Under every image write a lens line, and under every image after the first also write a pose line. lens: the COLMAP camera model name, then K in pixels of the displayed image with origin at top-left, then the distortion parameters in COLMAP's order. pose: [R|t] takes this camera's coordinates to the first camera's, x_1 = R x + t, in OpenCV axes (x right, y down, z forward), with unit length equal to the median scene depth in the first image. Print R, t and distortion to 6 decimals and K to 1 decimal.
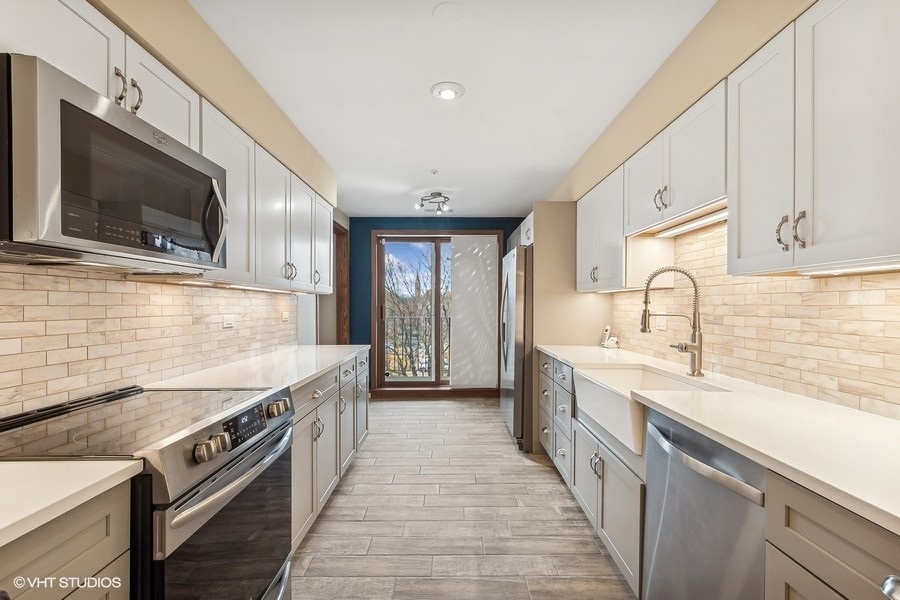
lens RADIAL K [[399.6, 0, 452.2], [0, 399.6, 309.8], [0, 0, 1]] dist [-0.000998, 0.000036]
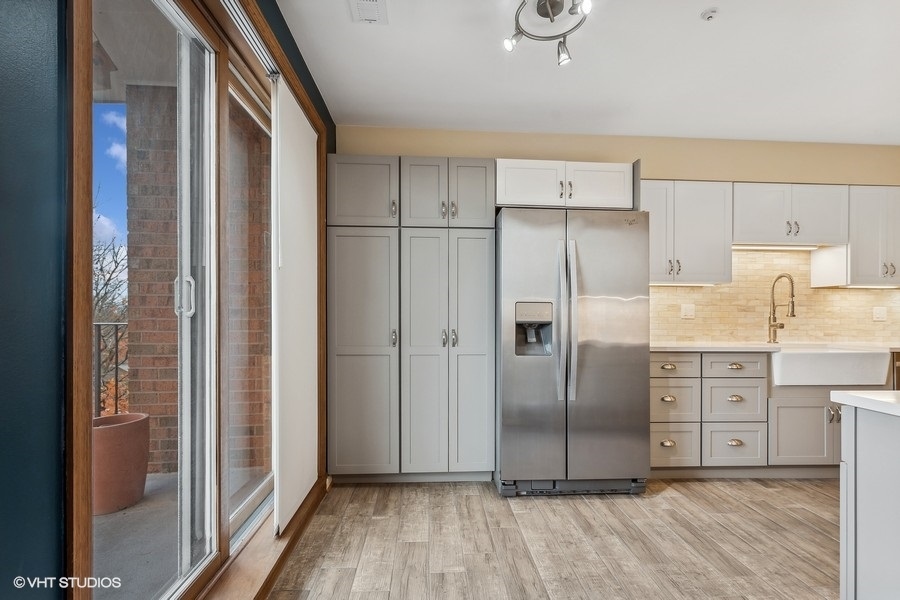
lens RADIAL K [[399.6, 0, 452.2], [0, 399.6, 309.8], [0, 0, 1]] dist [-0.000998, 0.000036]
pose [[-0.057448, 0.007355, 0.998321, -0.820617], [0.004788, 0.999963, -0.007091, 0.031844], [-0.998337, 0.004372, -0.057482, 2.108419]]
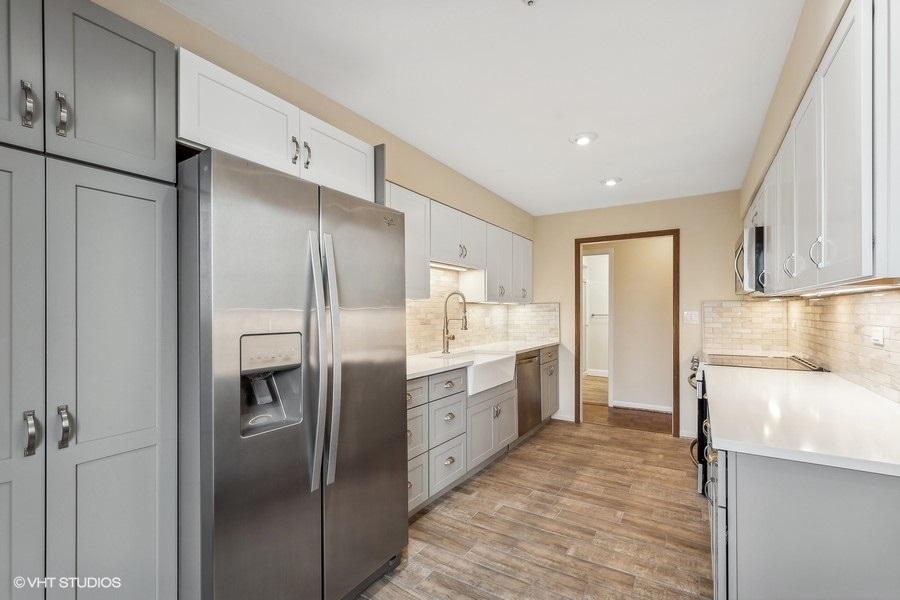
lens RADIAL K [[395.7, 0, 452.7], [0, 395.7, 307.5], [0, 0, 1]] dist [-0.001147, 0.000111]
pose [[-0.847852, 0.007775, 0.530176, -0.311157], [0.008391, 0.999964, -0.001246, -0.031495], [-0.530166, 0.003392, -0.847887, 2.189645]]
